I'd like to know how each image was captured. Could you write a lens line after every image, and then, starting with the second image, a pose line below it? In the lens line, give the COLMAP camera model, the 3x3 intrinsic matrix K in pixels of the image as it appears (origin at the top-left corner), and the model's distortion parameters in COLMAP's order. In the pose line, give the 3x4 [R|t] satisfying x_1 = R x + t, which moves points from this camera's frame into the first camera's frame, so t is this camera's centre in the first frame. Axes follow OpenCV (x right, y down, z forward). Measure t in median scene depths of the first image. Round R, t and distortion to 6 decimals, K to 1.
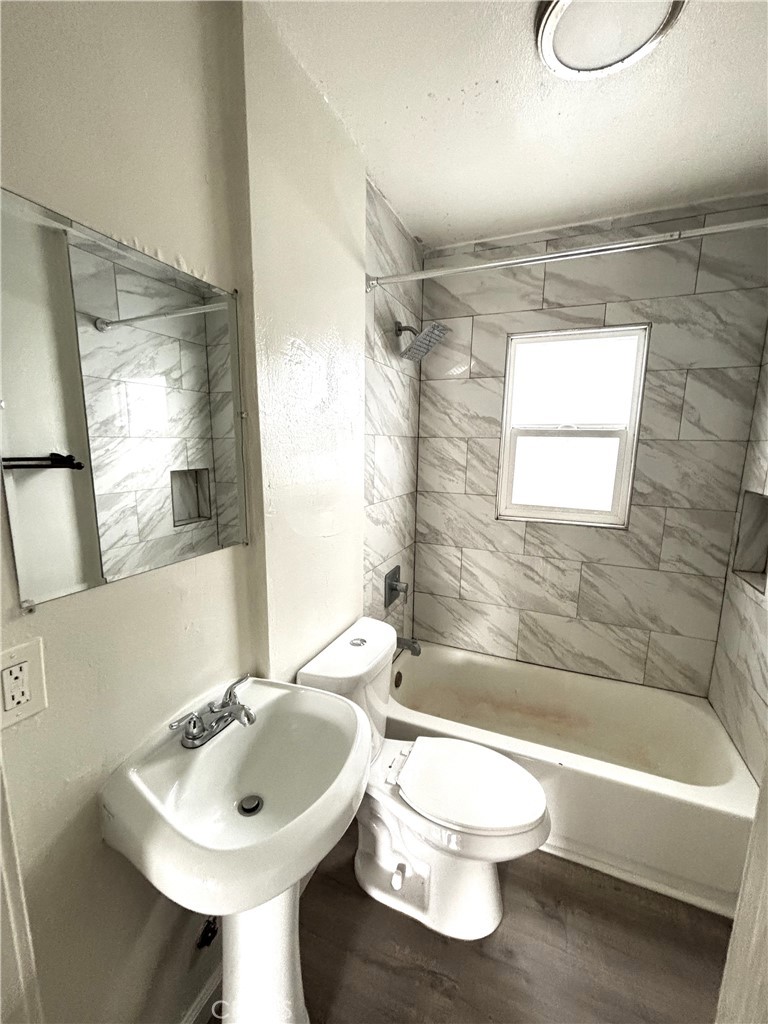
lens RADIAL K [[420.7, 0, 389.8], [0, 420.7, 511.3], [0, 0, 1]] dist [0.011773, 0.000179]
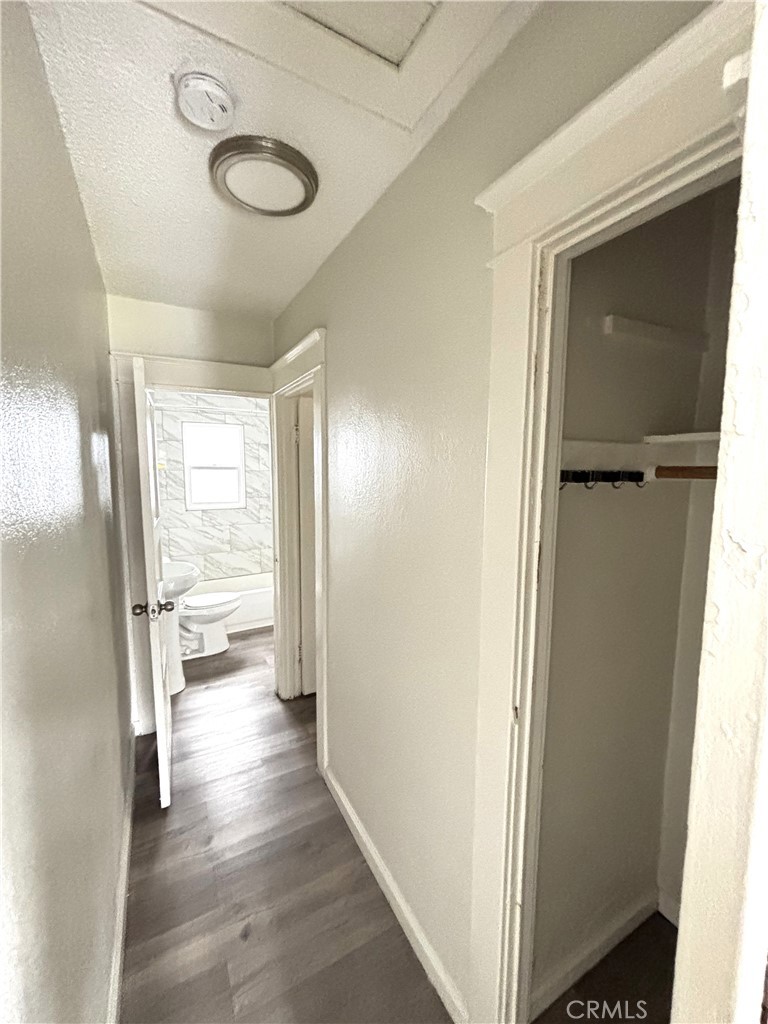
lens RADIAL K [[420.7, 0, 387.3], [0, 420.7, 509.4], [0, 0, 1]] dist [0.011773, 0.000179]
pose [[0.628893, -0.097440, 0.771362, -0.722933], [0.137977, 0.990355, 0.012610, 0.124032], [-0.765151, 0.098500, 0.636272, -1.048676]]
